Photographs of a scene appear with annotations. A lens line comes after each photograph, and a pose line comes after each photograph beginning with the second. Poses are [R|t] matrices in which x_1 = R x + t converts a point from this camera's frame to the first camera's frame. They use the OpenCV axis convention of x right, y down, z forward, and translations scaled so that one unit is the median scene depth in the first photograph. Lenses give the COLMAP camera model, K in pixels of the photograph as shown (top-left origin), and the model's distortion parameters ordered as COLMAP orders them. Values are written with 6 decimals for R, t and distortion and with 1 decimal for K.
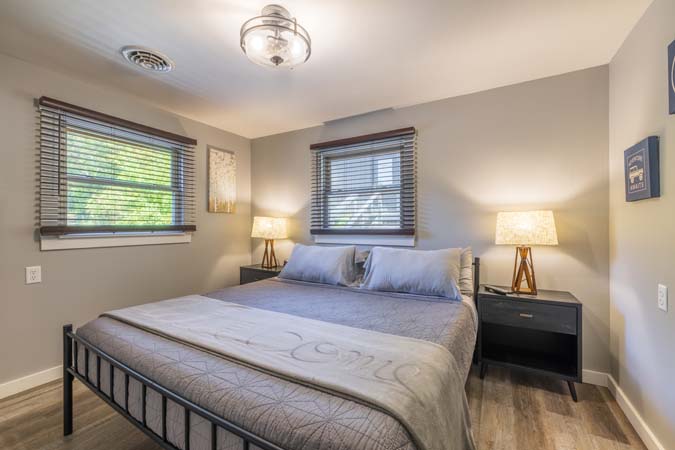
lens RADIAL K [[281.5, 0, 337.5], [0, 281.5, 225.0], [0, 0, 1]] dist [-0.000513, -0.000016]
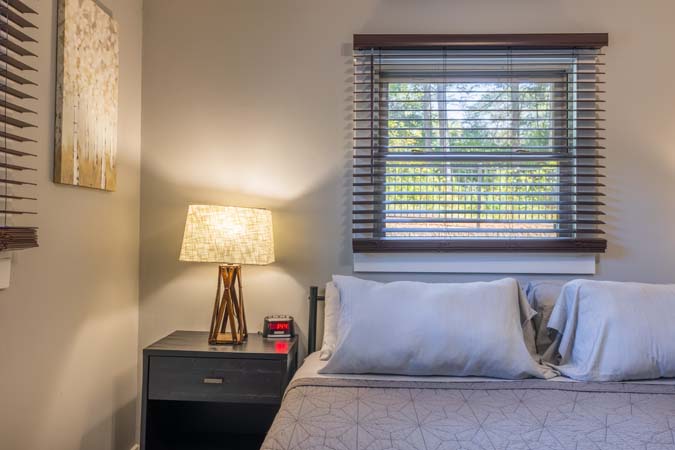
lens RADIAL K [[457.6, 0, 337.5], [0, 457.6, 225.0], [0, 0, 1]] dist [0.000924, 0.000271]
pose [[0.878928, 0.011192, 0.476823, -0.426408], [-0.009543, 0.999937, -0.005882, -0.001917], [-0.476859, 0.000619, 0.878980, 0.419477]]
